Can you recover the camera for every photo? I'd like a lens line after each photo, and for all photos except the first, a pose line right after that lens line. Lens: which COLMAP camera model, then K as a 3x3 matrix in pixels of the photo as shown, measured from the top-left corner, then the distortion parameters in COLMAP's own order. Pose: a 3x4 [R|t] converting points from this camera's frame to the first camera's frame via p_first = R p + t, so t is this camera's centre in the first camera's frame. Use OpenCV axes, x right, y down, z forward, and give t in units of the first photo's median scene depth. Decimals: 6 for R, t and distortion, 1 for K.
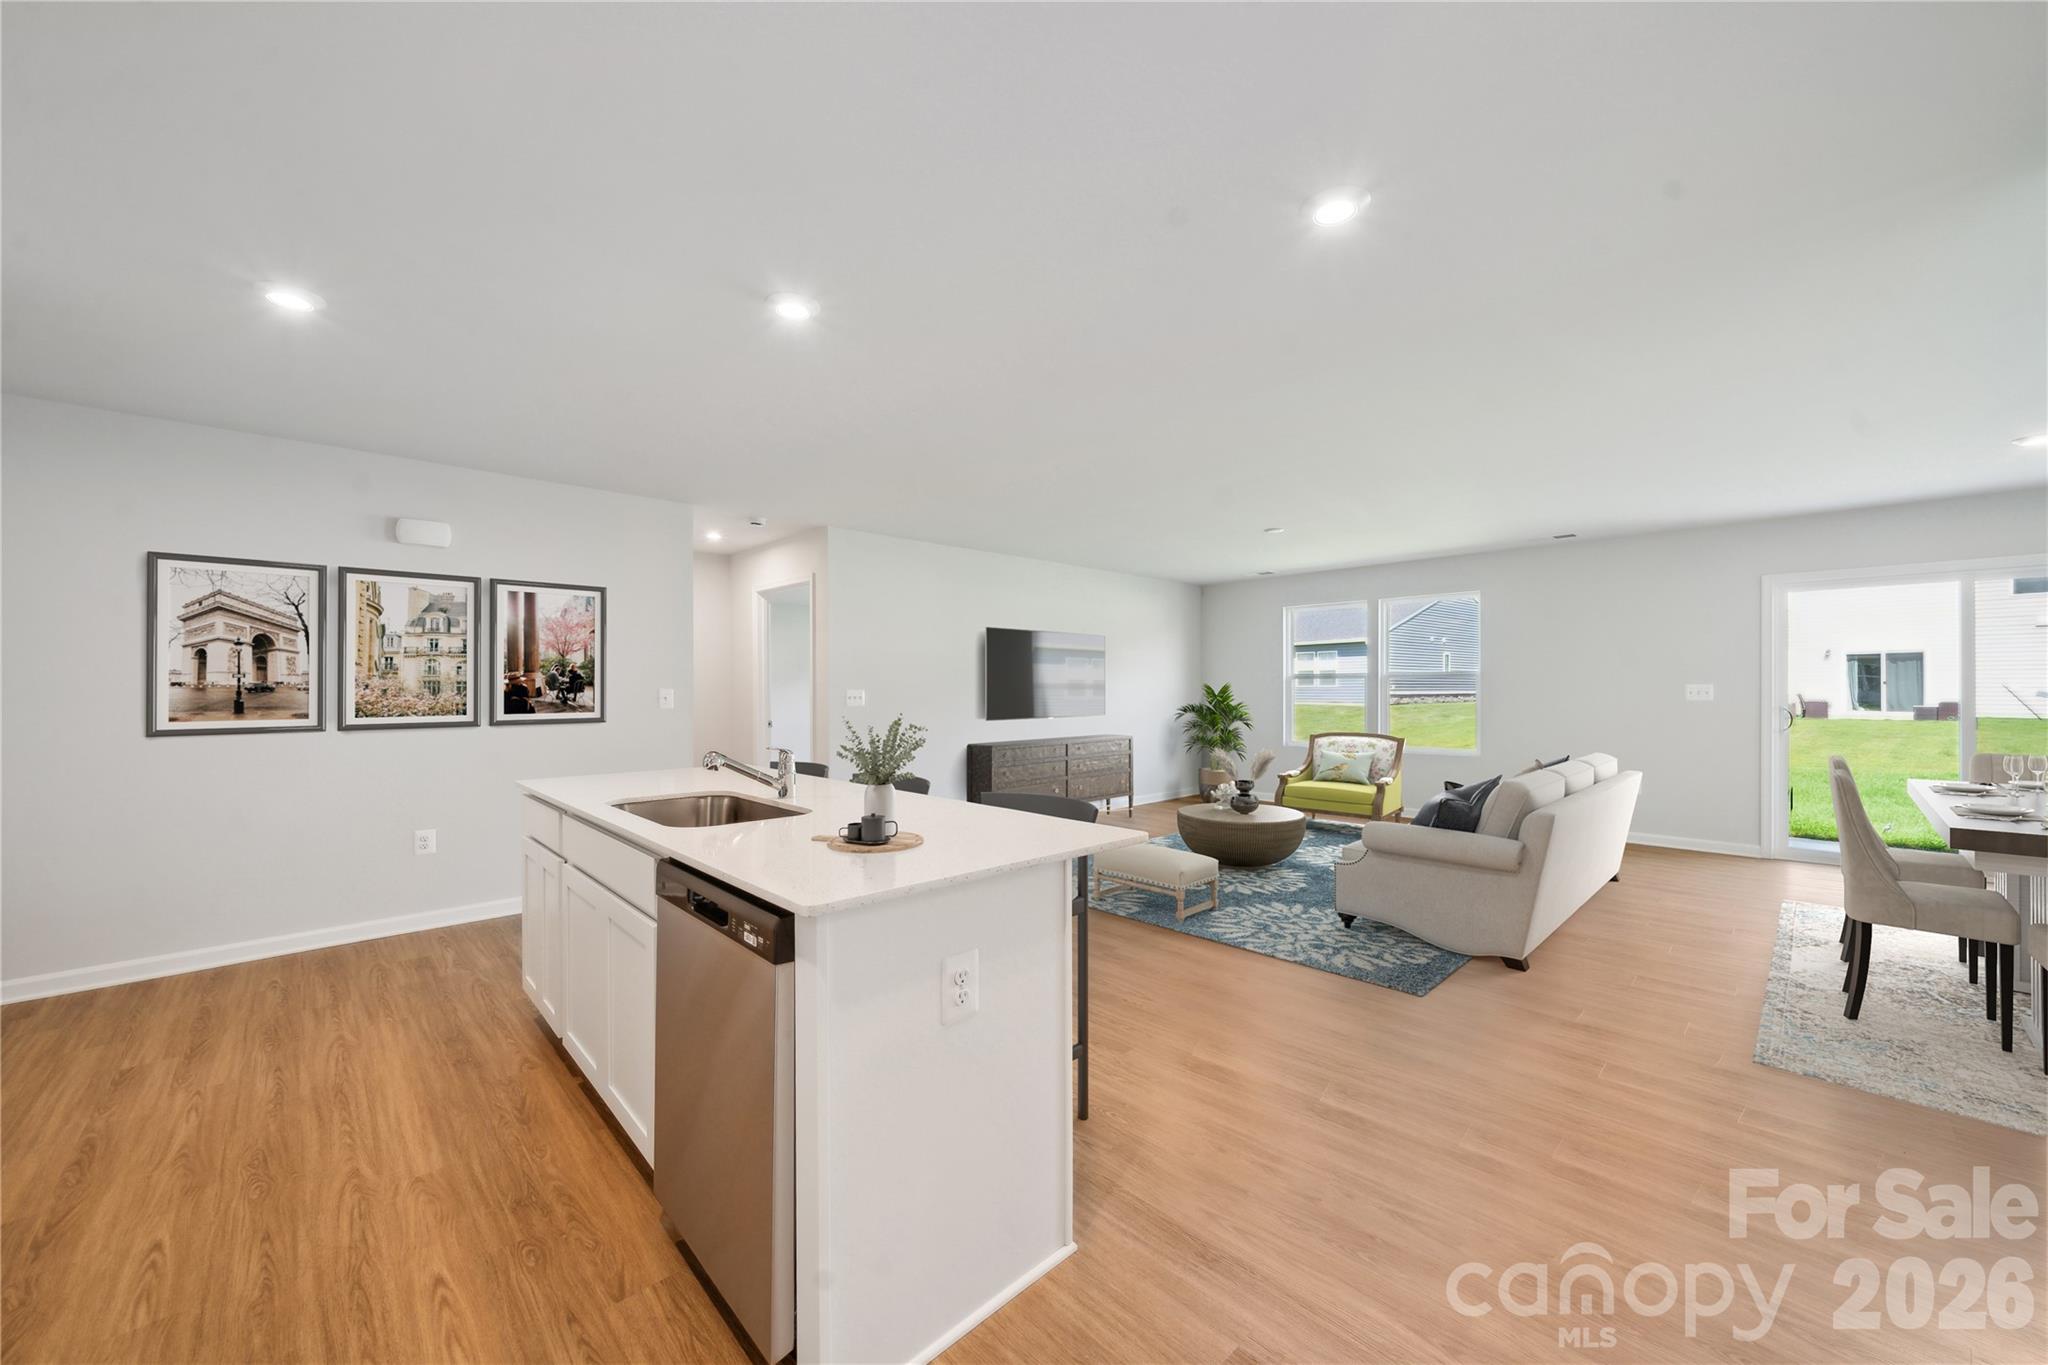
lens RADIAL K [[779.5, 0, 1018.5], [0, 779.5, 691.0], [0, 0, 1]] dist [-0.000294, -0.000040]
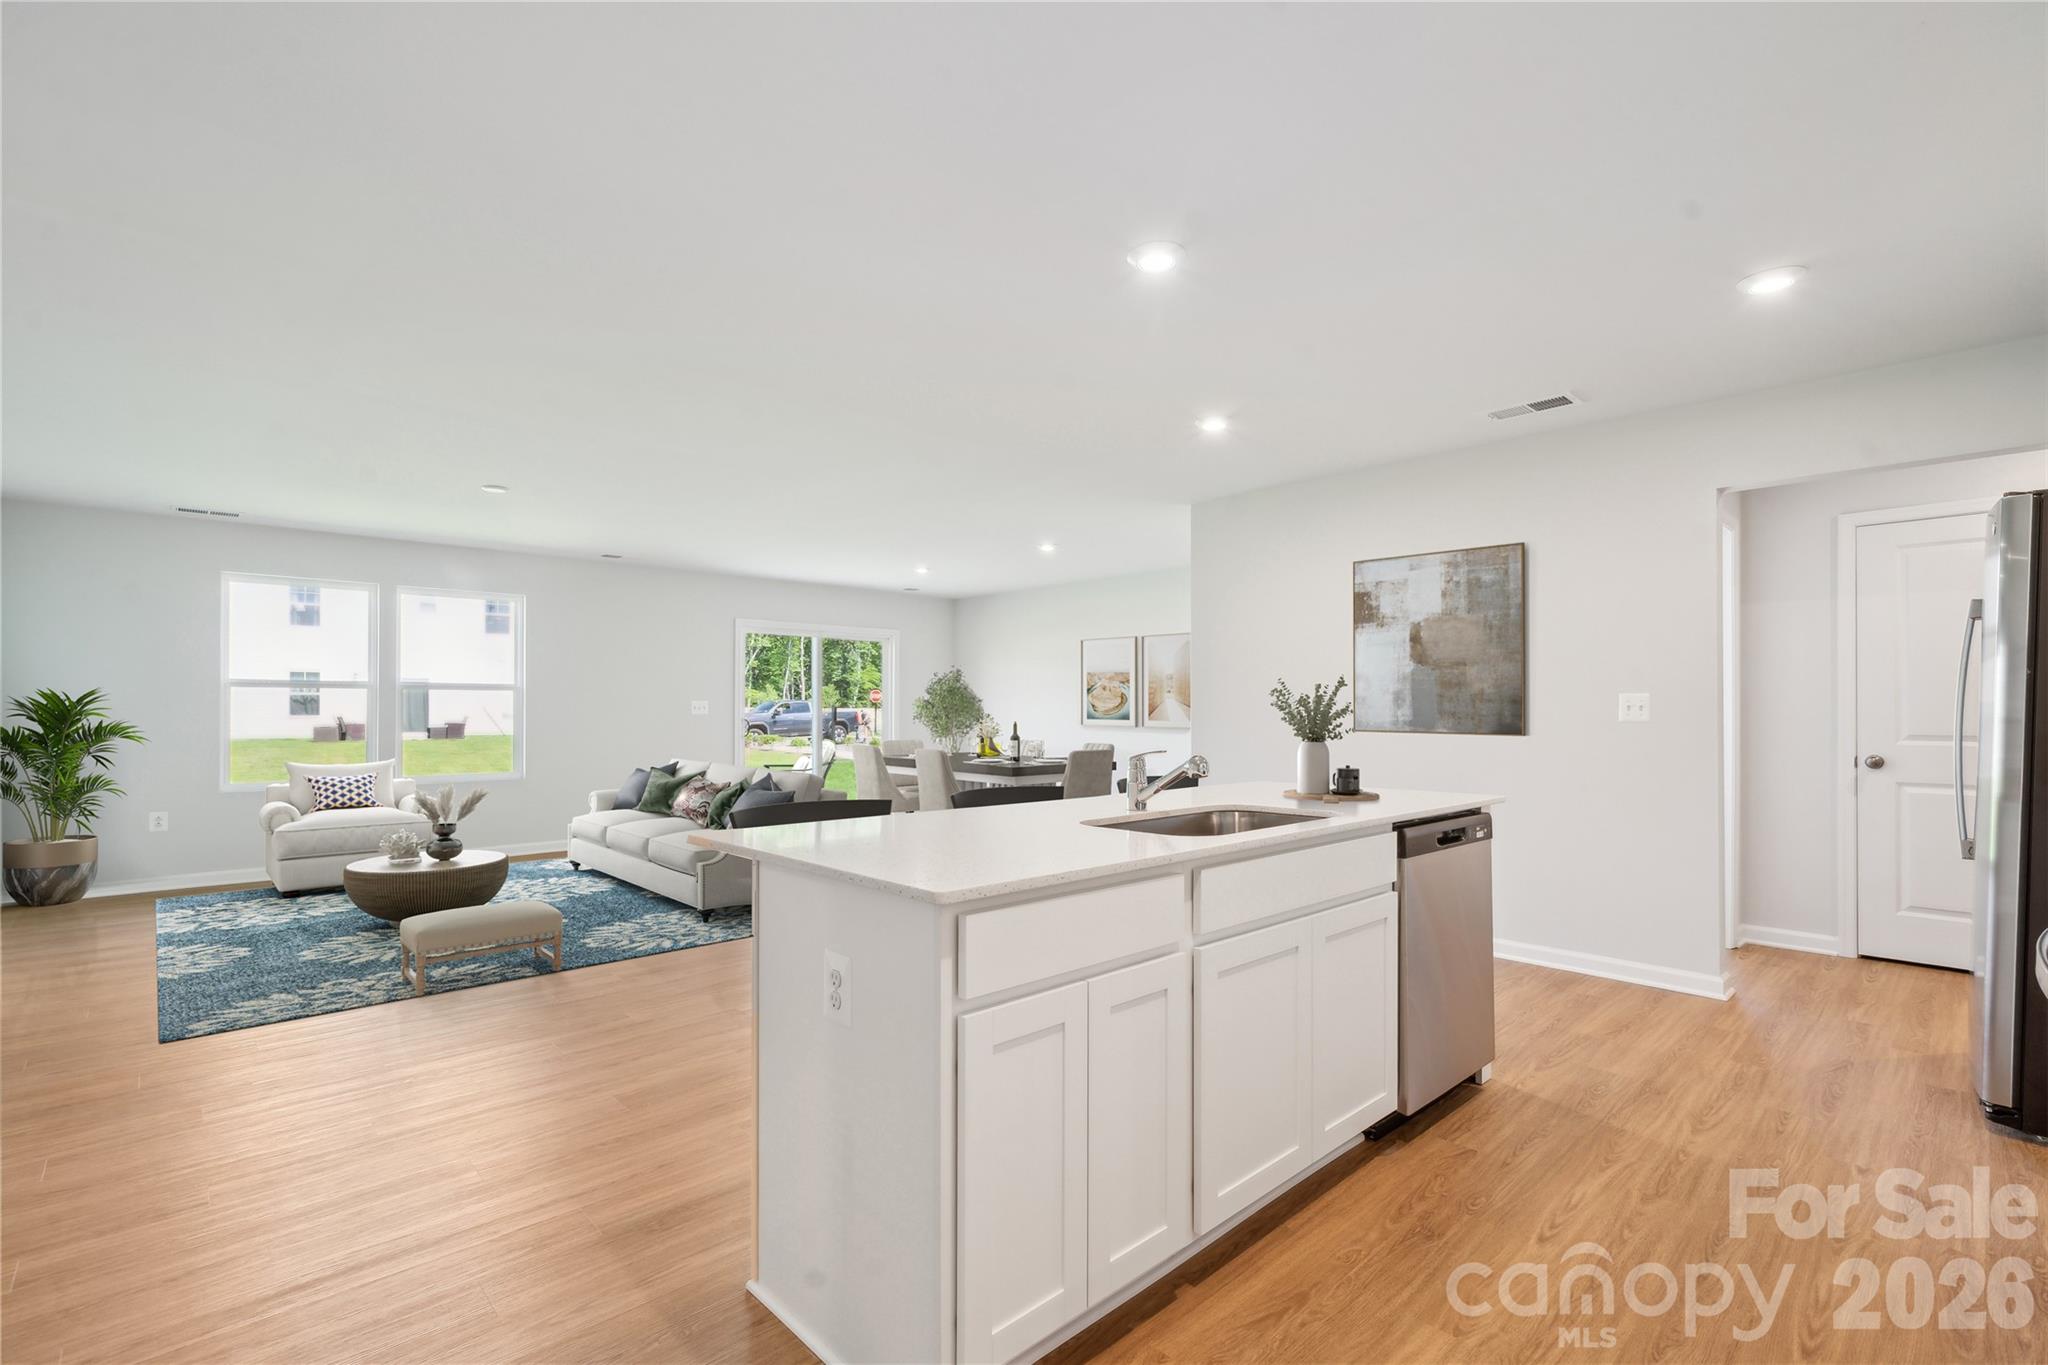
lens RADIAL K [[910.4, 0, 1020.5], [0, 910.4, 699.6], [0, 0, 1]] dist [-0.002607, -0.000145]
pose [[-0.012660, 0.022596, 0.999665, -1.481546], [-0.015604, 0.999618, -0.022792, -0.031288], [-0.999798, -0.015887, -0.012303, 0.699506]]
